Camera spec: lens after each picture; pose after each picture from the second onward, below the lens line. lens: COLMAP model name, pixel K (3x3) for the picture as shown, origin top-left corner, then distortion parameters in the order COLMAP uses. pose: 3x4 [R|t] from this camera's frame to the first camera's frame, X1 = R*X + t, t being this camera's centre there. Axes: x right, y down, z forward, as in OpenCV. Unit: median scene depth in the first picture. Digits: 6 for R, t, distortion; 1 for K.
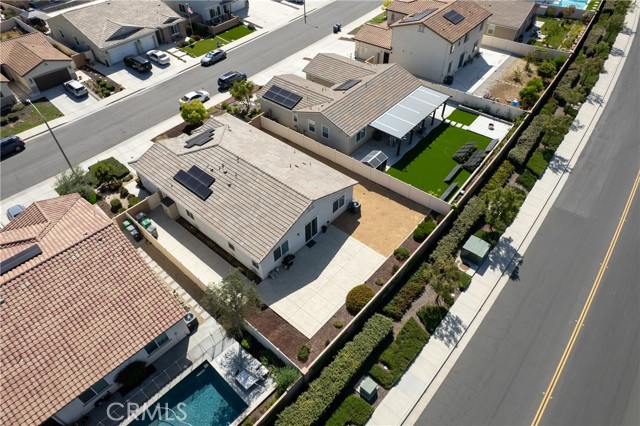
lens RADIAL K [[406.5, 0, 320.0], [0, 406.5, 213.0], [0, 0, 1]] dist [-0.076292, 0.078830]
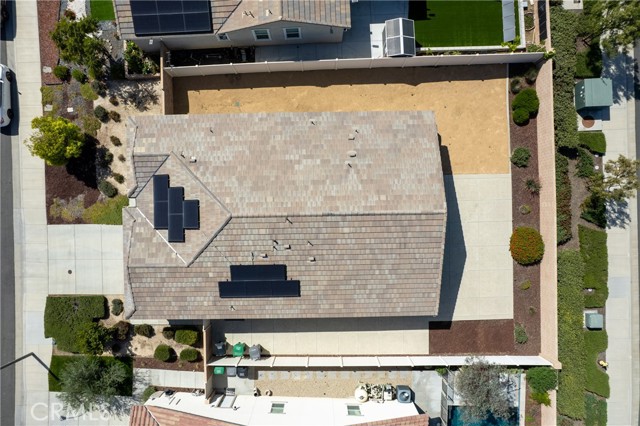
lens RADIAL K [[406.5, 0, 320.0], [0, 406.5, 213.0], [0, 0, 1]] dist [-0.076292, 0.078830]
pose [[0.742696, -0.669456, 0.015209, -0.176708], [0.464987, 0.531935, 0.707695, -0.579844], [-0.481861, -0.518530, 0.706354, 0.574944]]
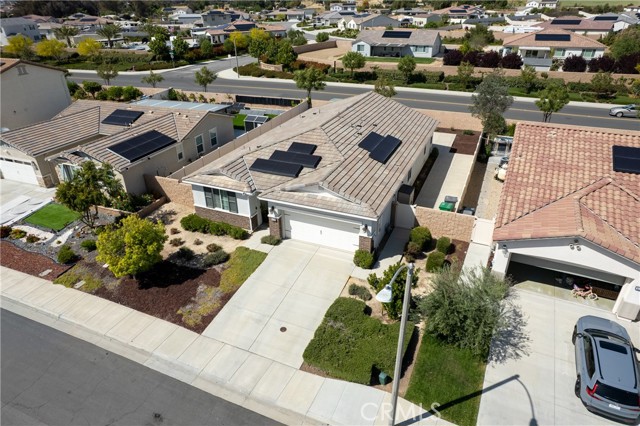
lens RADIAL K [[406.5, 0, 320.0], [0, 406.5, 213.0], [0, 0, 1]] dist [-0.076292, 0.078830]
pose [[-0.297215, -0.439639, 0.847574, -1.006063], [0.684439, 0.520836, 0.510169, -0.493030], [-0.665737, 0.731743, 0.146106, 1.106305]]
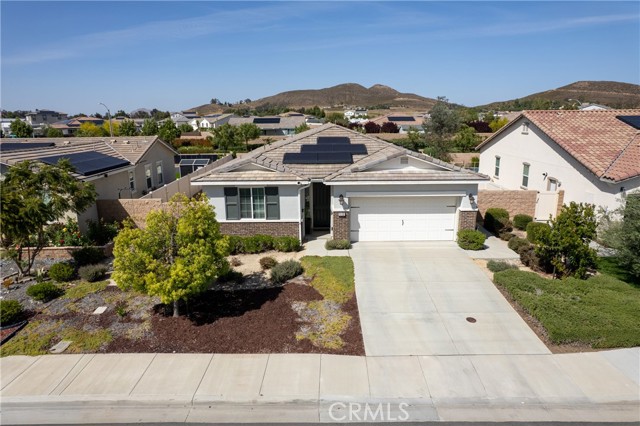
lens RADIAL K [[406.5, 0, 320.0], [0, 406.5, 213.0], [0, 0, 1]] dist [-0.076292, 0.078830]
pose [[-0.651548, -0.161167, 0.741290, -0.773841], [0.543981, 0.581821, 0.604622, -0.514878], [-0.528744, 0.797188, -0.291412, 1.419425]]
